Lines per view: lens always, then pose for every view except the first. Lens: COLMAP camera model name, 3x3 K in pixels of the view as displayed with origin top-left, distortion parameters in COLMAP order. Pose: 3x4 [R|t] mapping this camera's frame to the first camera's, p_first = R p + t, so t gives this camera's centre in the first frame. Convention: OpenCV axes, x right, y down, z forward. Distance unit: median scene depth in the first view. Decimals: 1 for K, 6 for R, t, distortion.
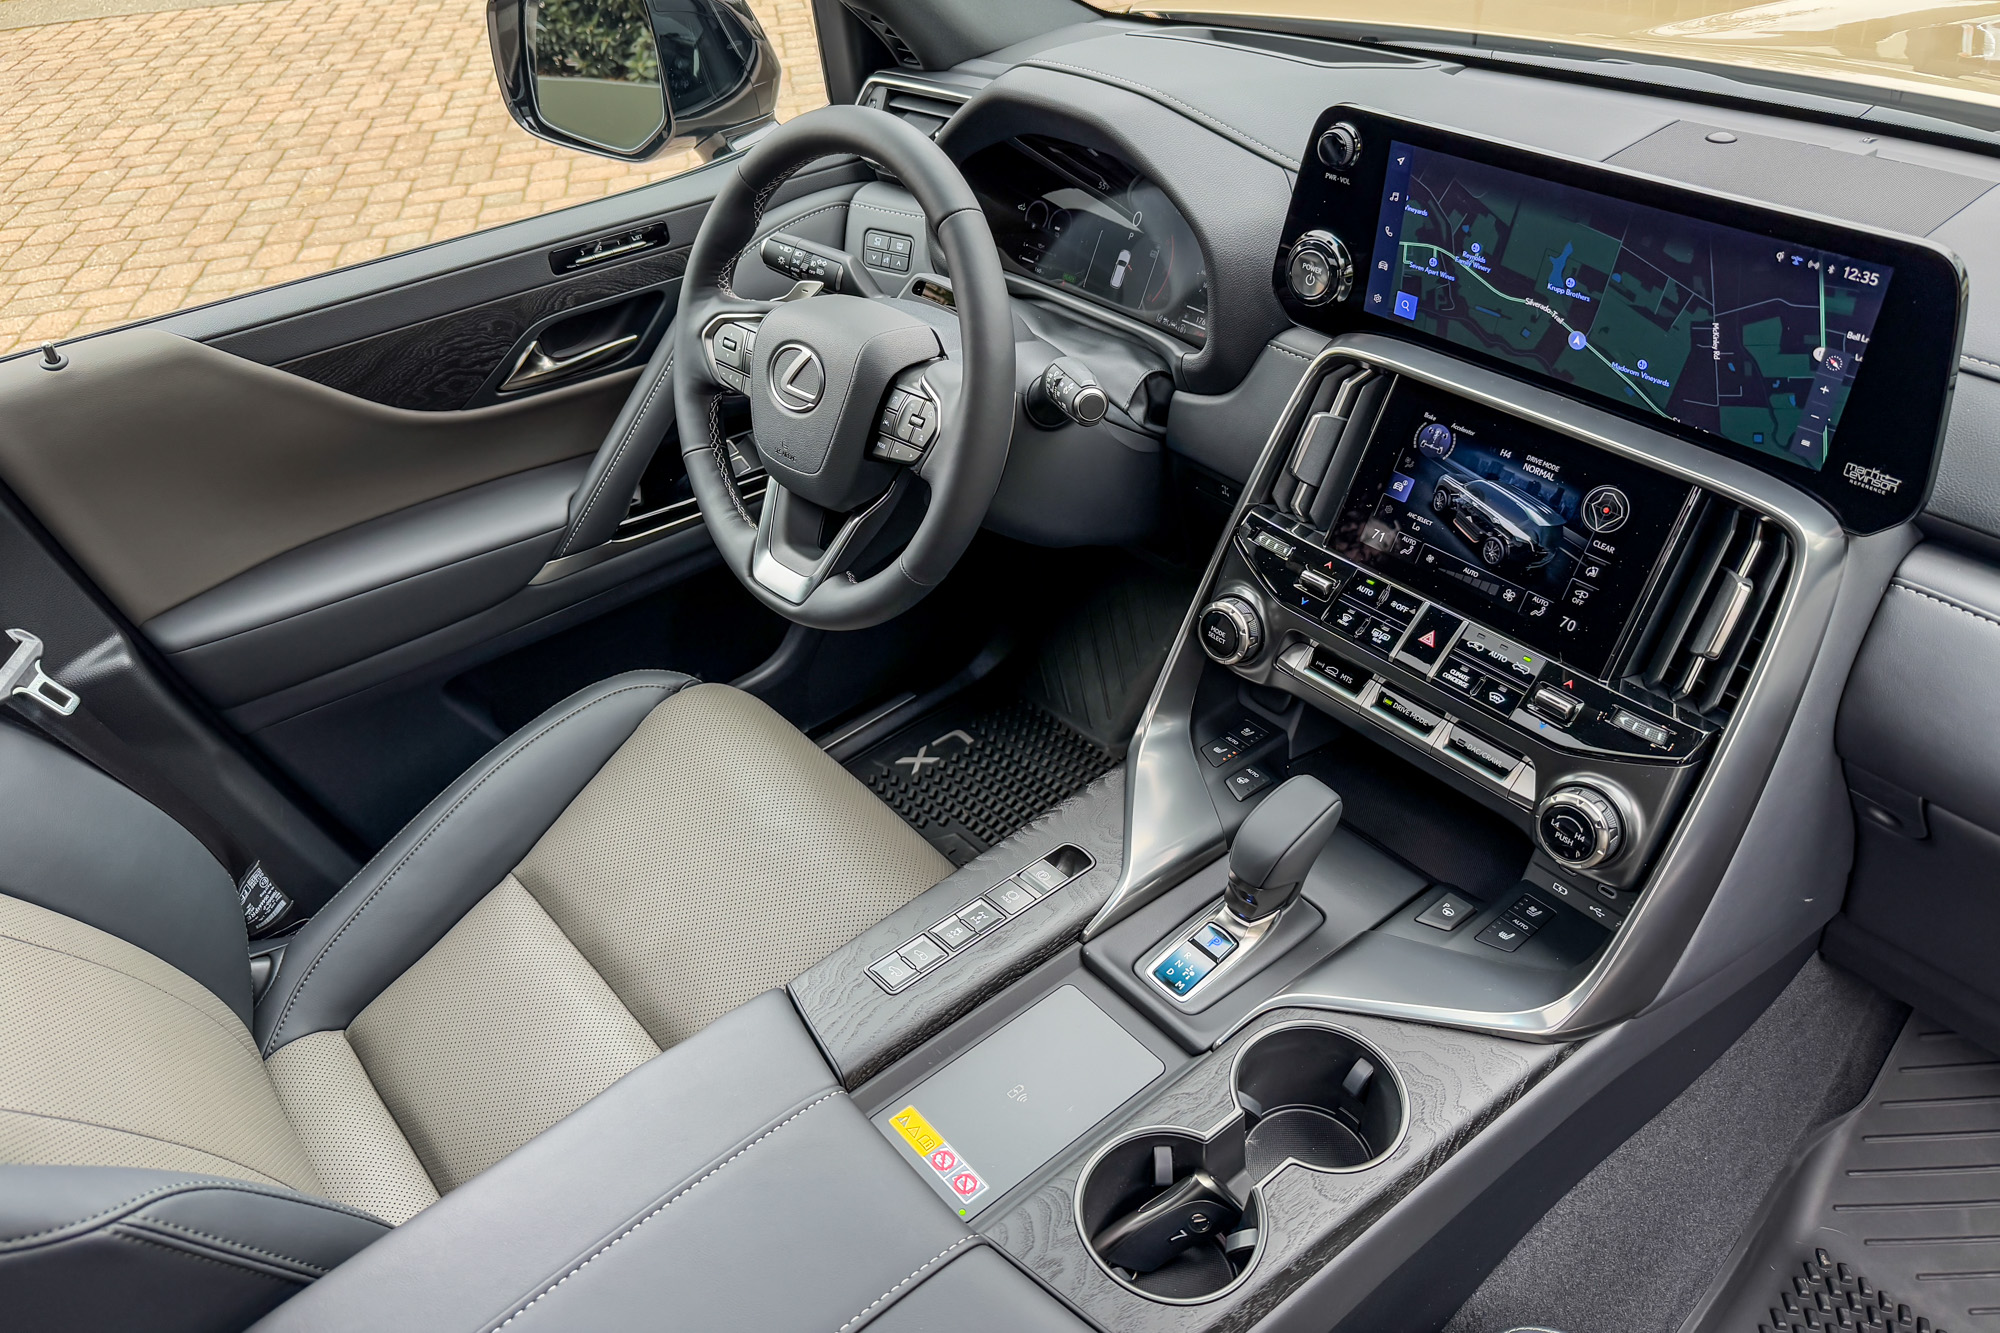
lens RADIAL K [[1392.3, 0, 1000.0], [0, 1392.3, 666.5], [0, 0, 1]] dist [-0.003368, -0.000396]
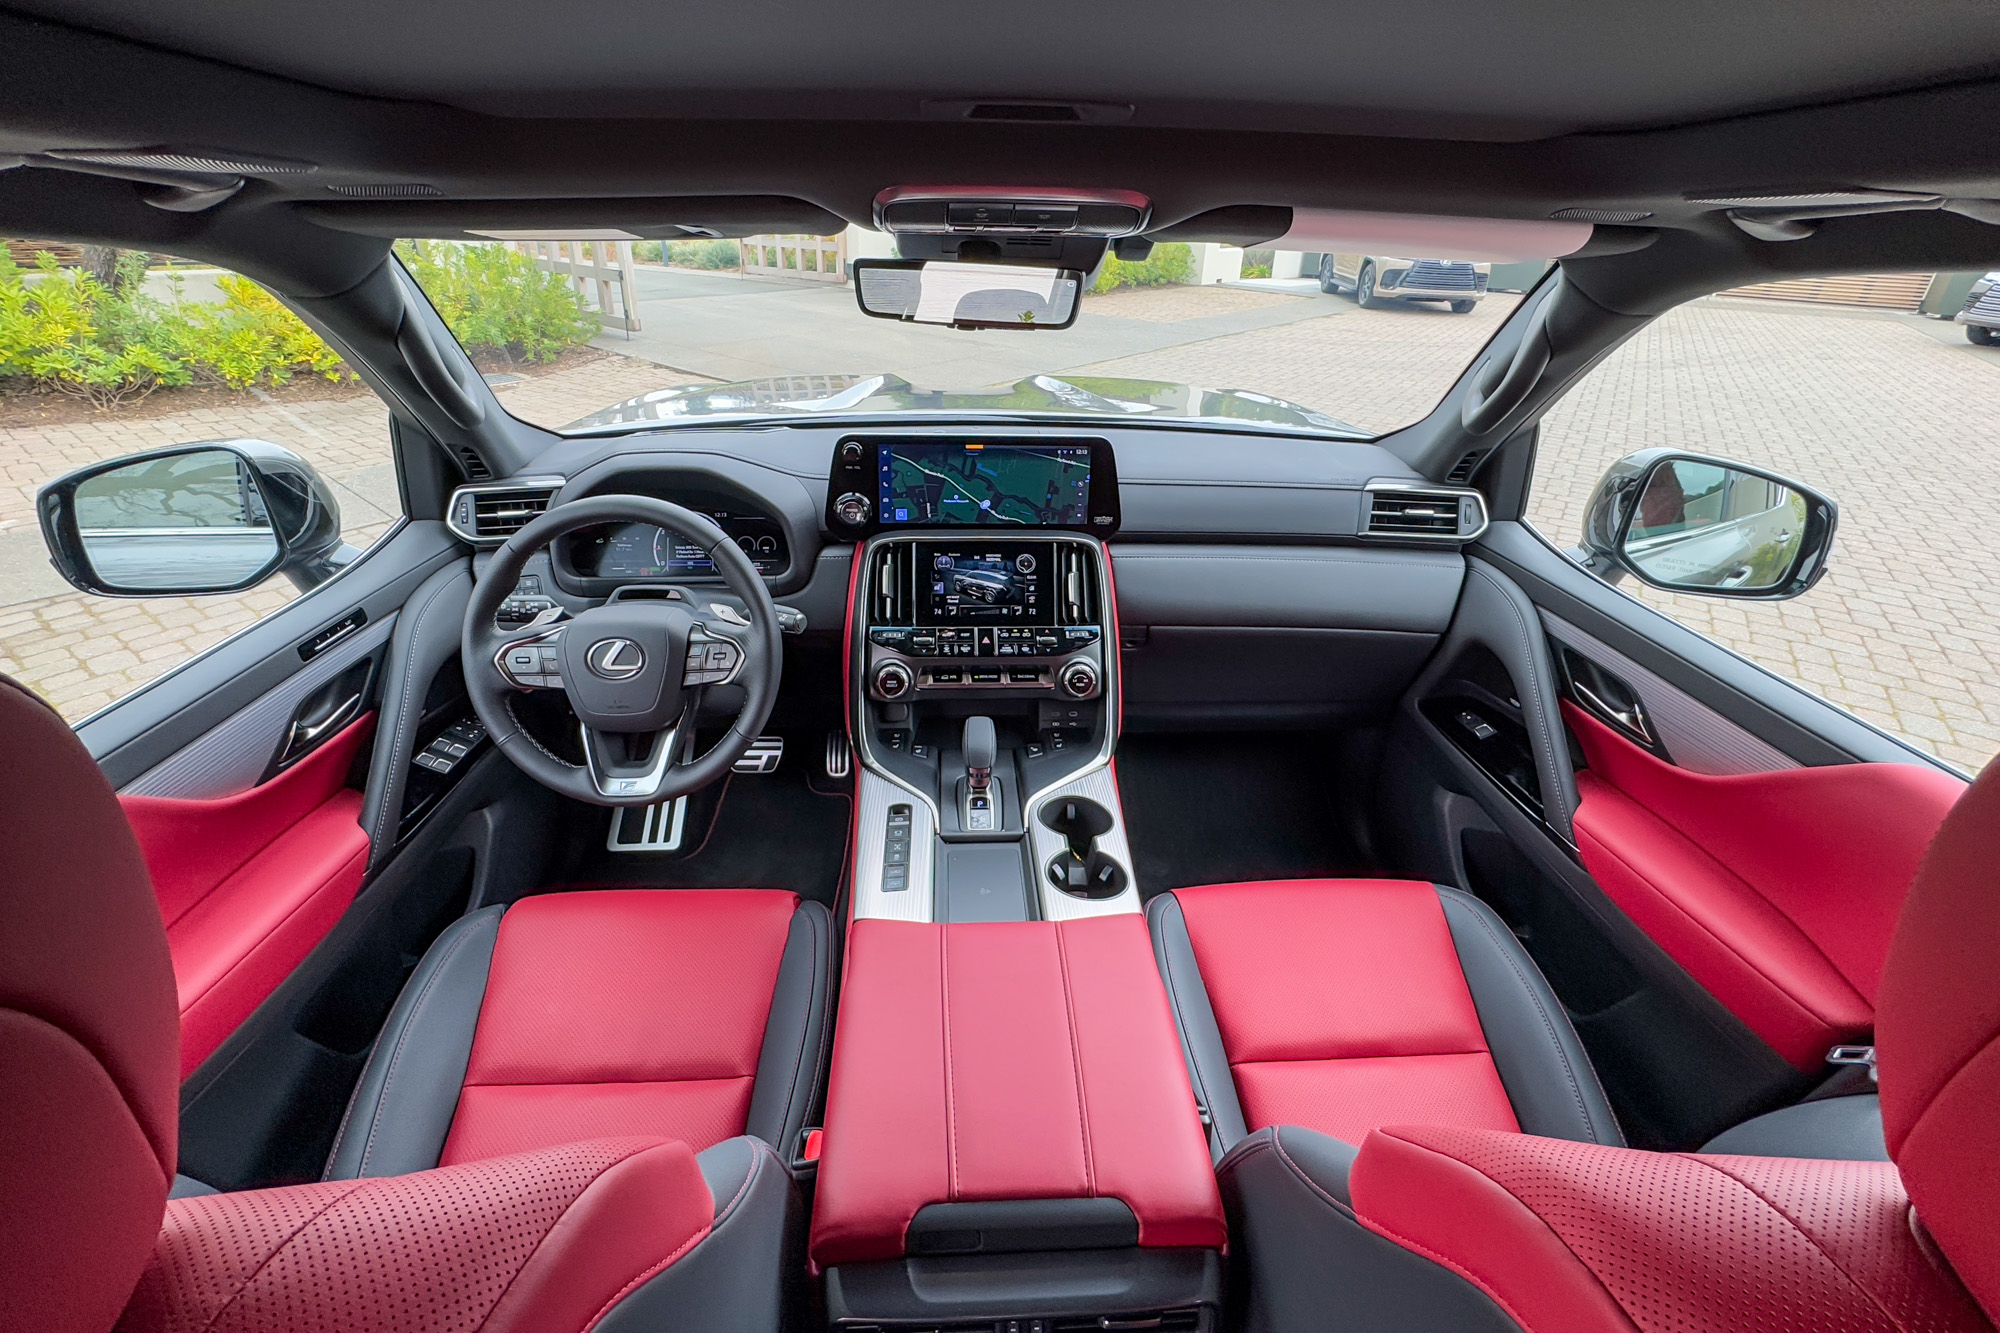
lens RADIAL K [[849.1, 0, 1000.0], [0, 849.1, 666.5], [0, 0, 1]] dist [-0.020333, -0.000069]
pose [[0.609216, -0.318715, 0.726138, -0.692129], [0.448989, 0.893404, 0.015438, 0.006817], [-0.653655, 0.316623, 0.687375, 0.045517]]
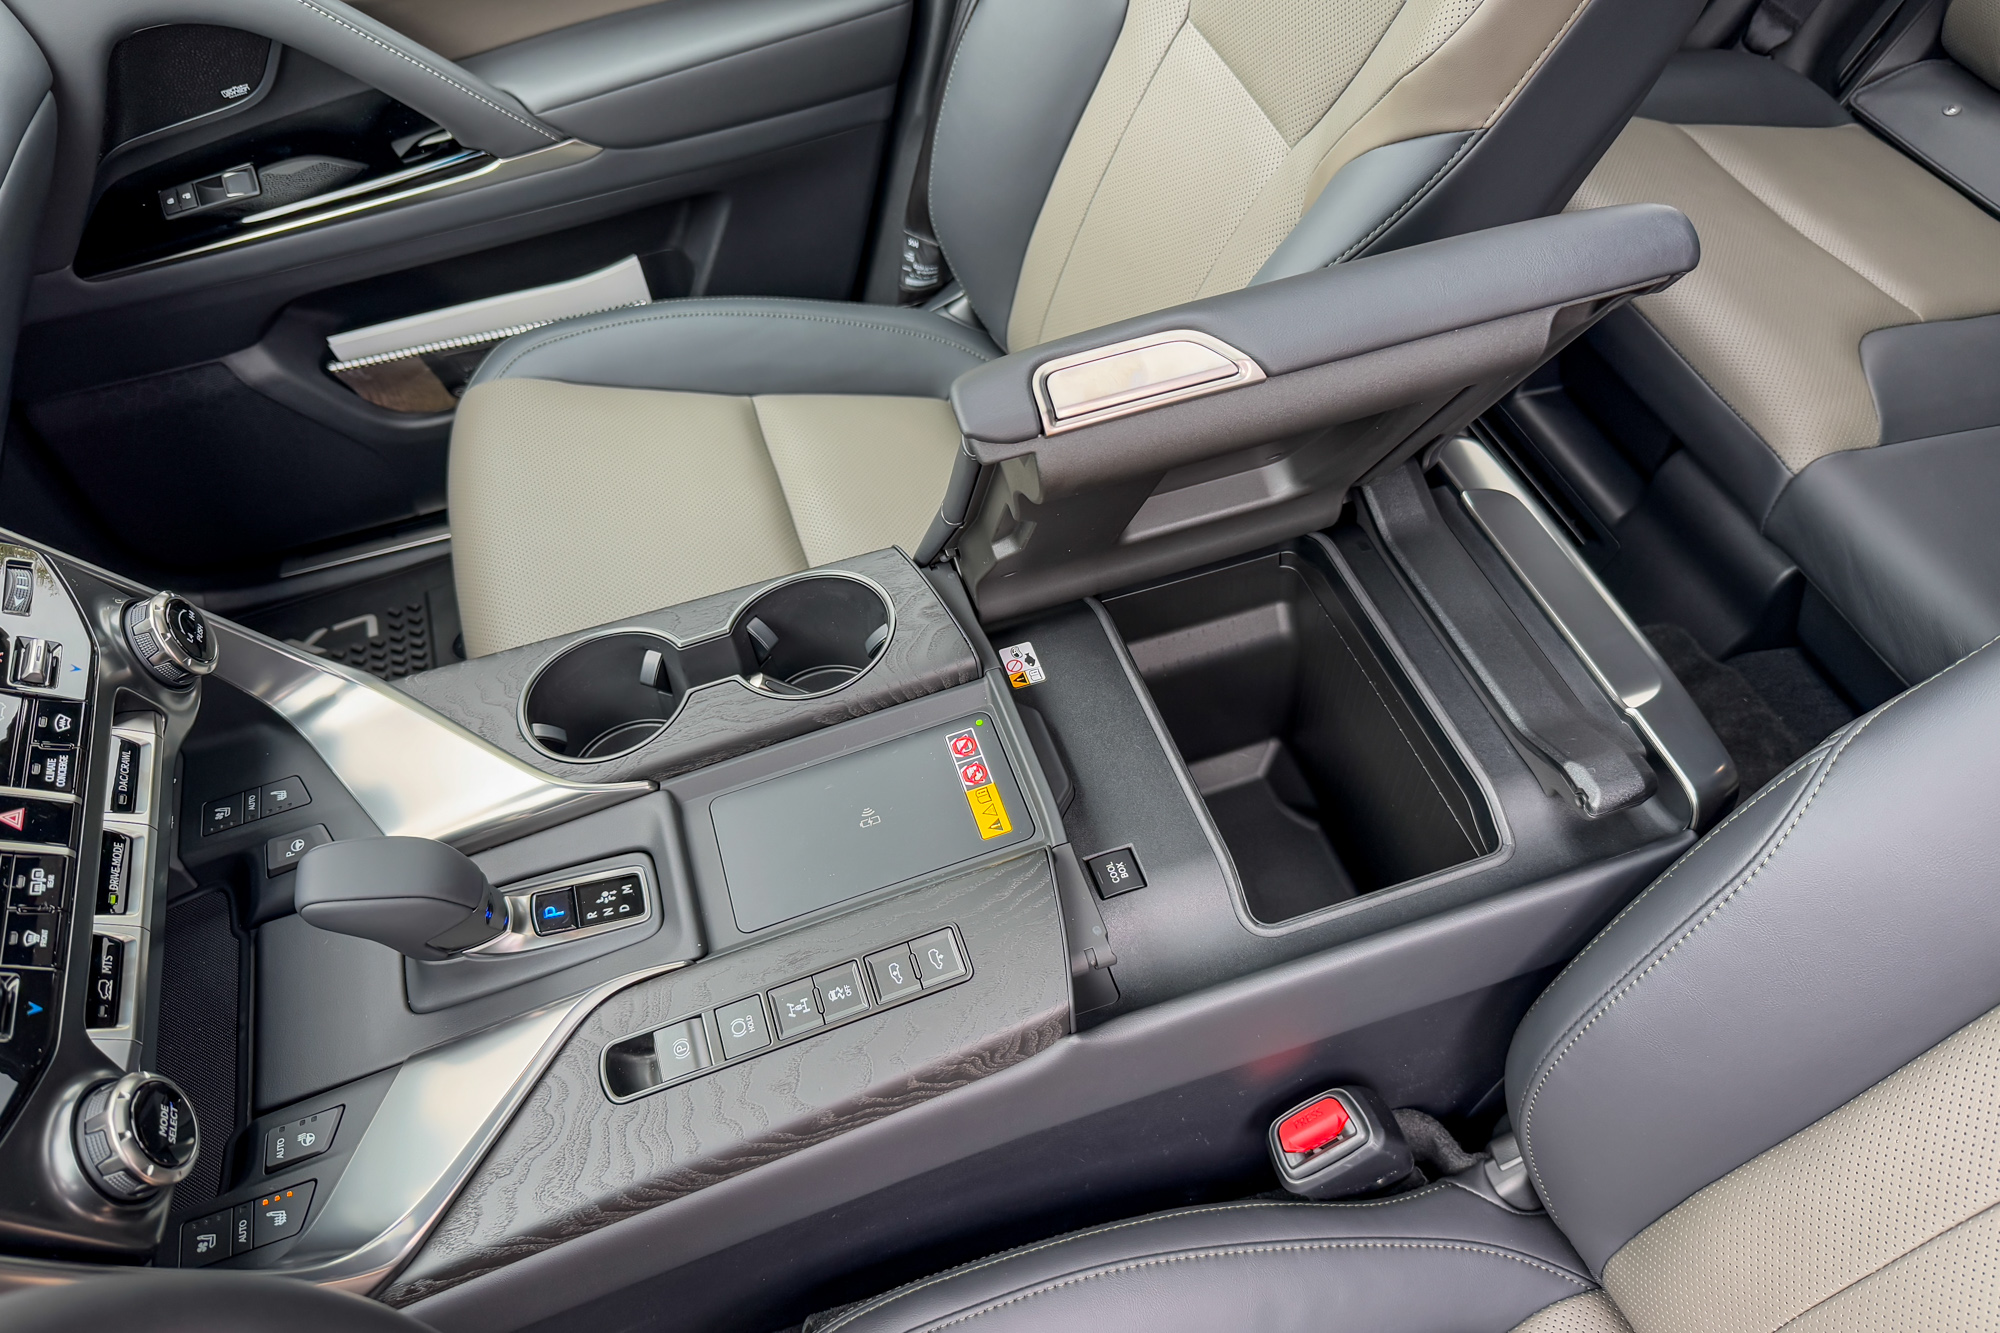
lens RADIAL K [[1392.3, 0, 1000.0], [0, 1392.3, 666.5], [0, 0, 1]] dist [-0.003368, -0.000396]
pose [[-0.919018, -0.249016, 0.305609, -0.294884], [0.299445, 0.063243, 0.952015, -0.501321], [-0.256395, 0.966432, 0.016445, 0.797603]]
